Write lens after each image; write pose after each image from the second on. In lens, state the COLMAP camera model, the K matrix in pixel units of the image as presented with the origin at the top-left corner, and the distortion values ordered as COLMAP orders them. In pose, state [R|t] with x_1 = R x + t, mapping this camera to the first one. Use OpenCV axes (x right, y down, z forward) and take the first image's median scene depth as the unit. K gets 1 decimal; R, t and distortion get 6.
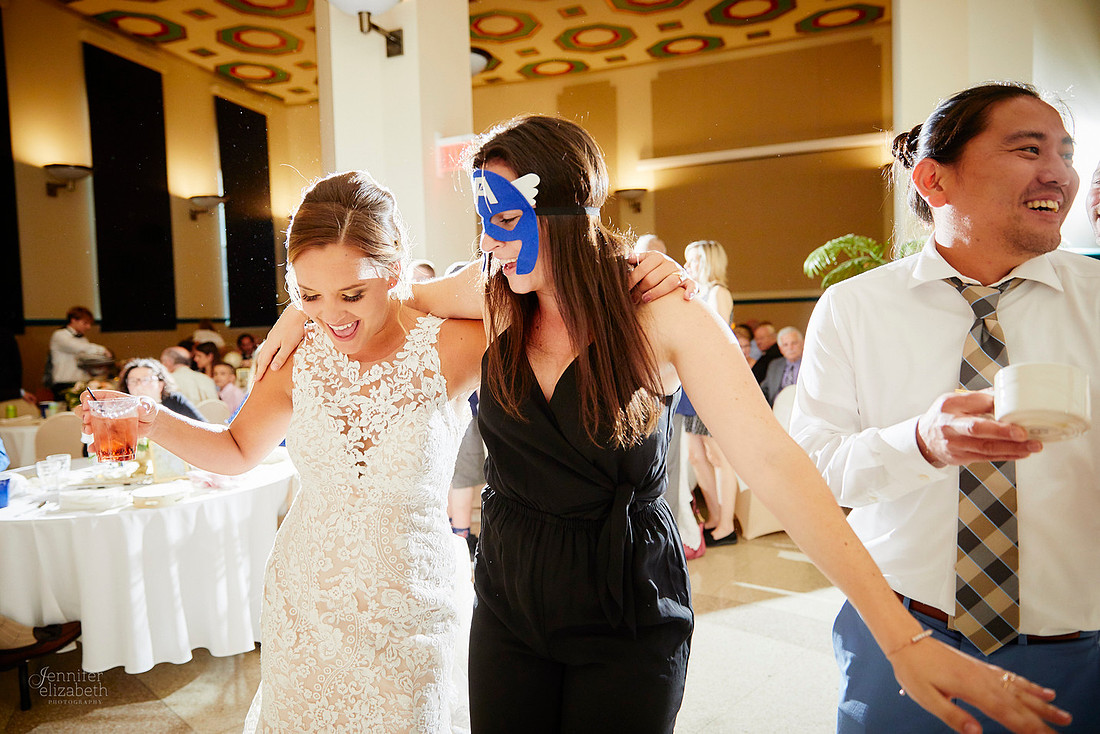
lens RADIAL K [[781.5, 0, 551.4], [0, 781.5, 357.0], [0, 0, 1]] dist [0.005033, 0.010290]
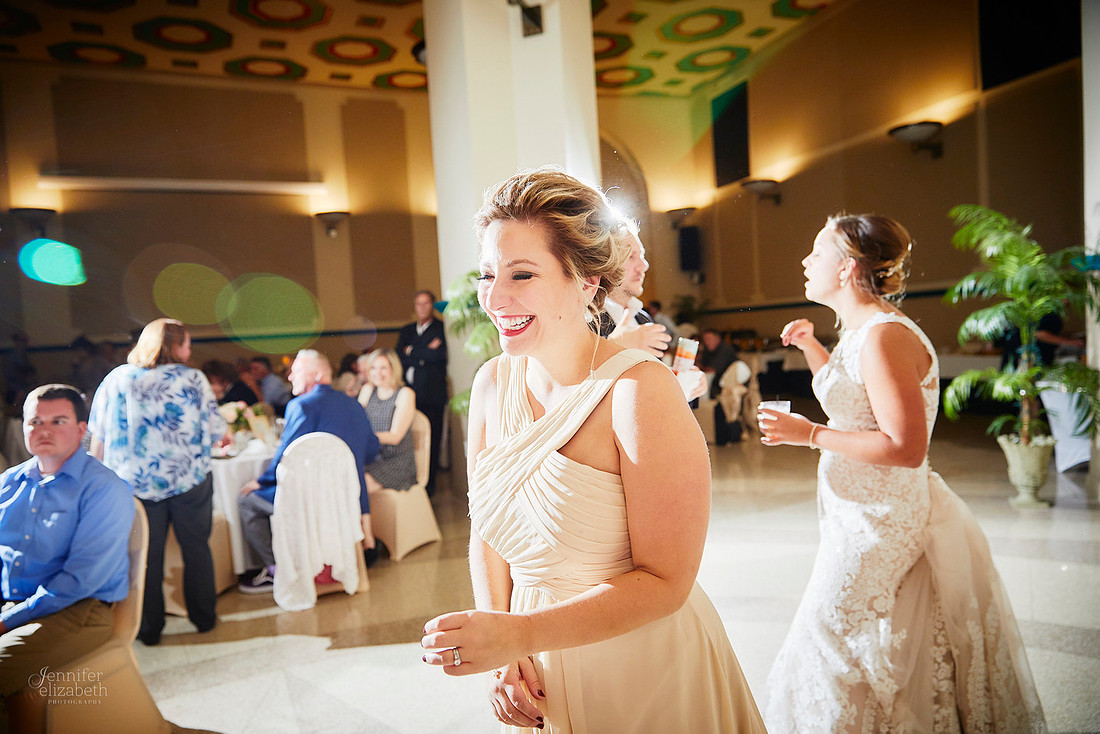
lens RADIAL K [[781.5, 0, 557.3], [0, 781.5, 344.9], [0, 0, 1]] dist [0.005033, 0.010290]
pose [[0.663029, -0.019352, 0.748343, -0.151378], [0.079100, 0.995881, -0.044329, 0.004668], [-0.744403, 0.088585, 0.661829, 0.067142]]
